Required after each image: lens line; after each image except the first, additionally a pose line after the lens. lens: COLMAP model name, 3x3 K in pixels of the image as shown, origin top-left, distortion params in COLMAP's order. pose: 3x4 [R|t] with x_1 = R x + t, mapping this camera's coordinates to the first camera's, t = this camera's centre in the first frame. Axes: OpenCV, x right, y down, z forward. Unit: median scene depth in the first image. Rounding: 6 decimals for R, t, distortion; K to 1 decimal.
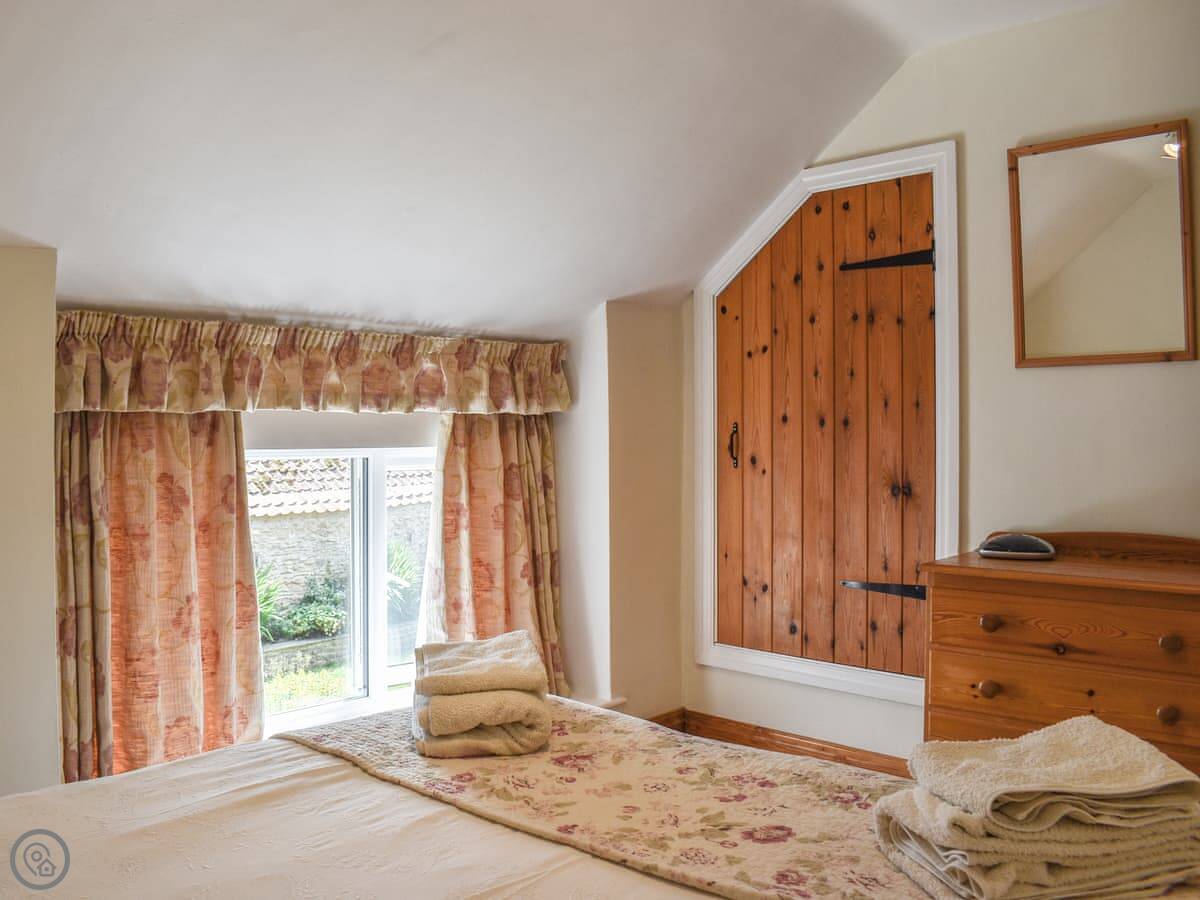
lens RADIAL K [[1053.3, 0, 598.1], [0, 1053.3, 414.0], [0, 0, 1]] dist [-0.083167, 0.003515]
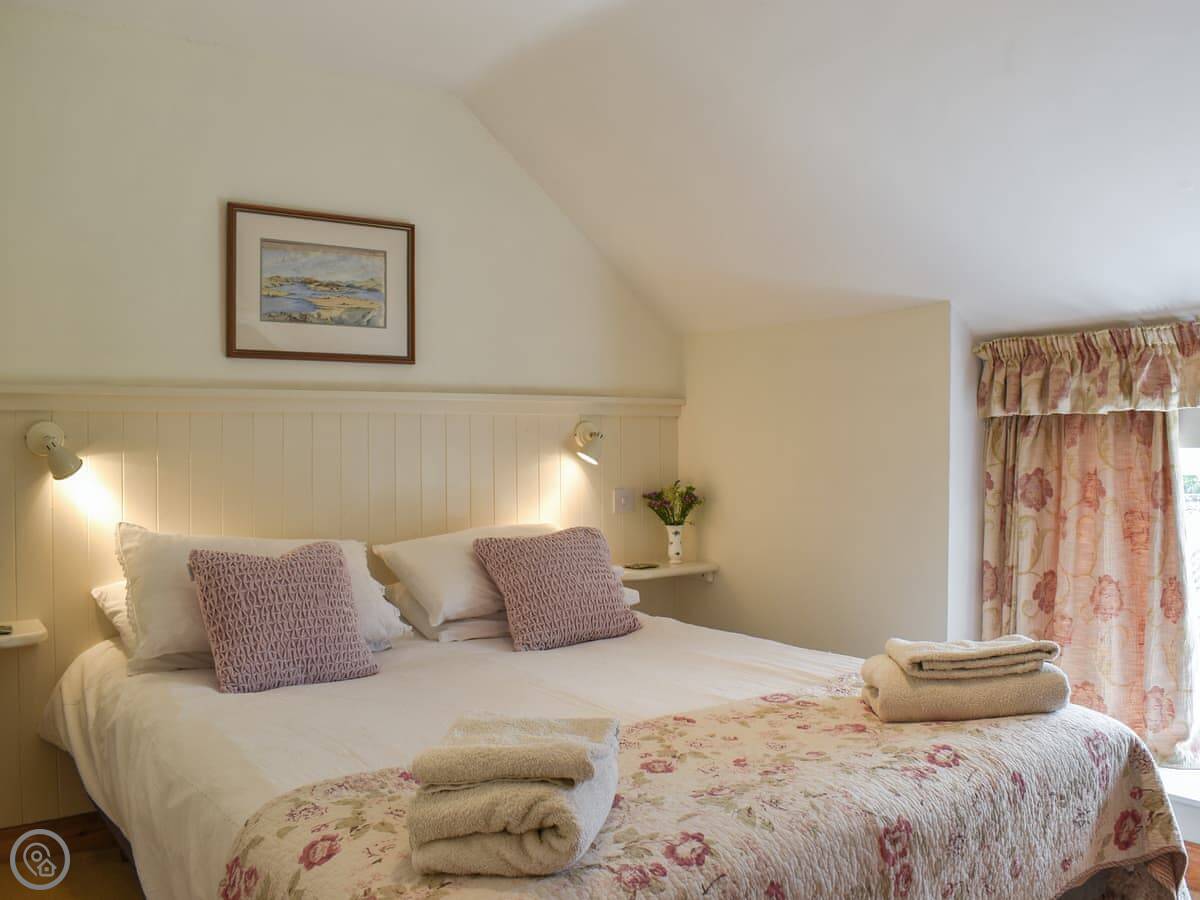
lens RADIAL K [[1053.3, 0, 598.1], [0, 1053.3, 414.0], [0, 0, 1]] dist [-0.083167, 0.003515]
pose [[-0.222676, -0.023530, -0.974608, 0.866601], [0.022746, 0.999311, -0.029323, 0.020964], [0.974627, -0.028698, -0.221988, 0.771908]]
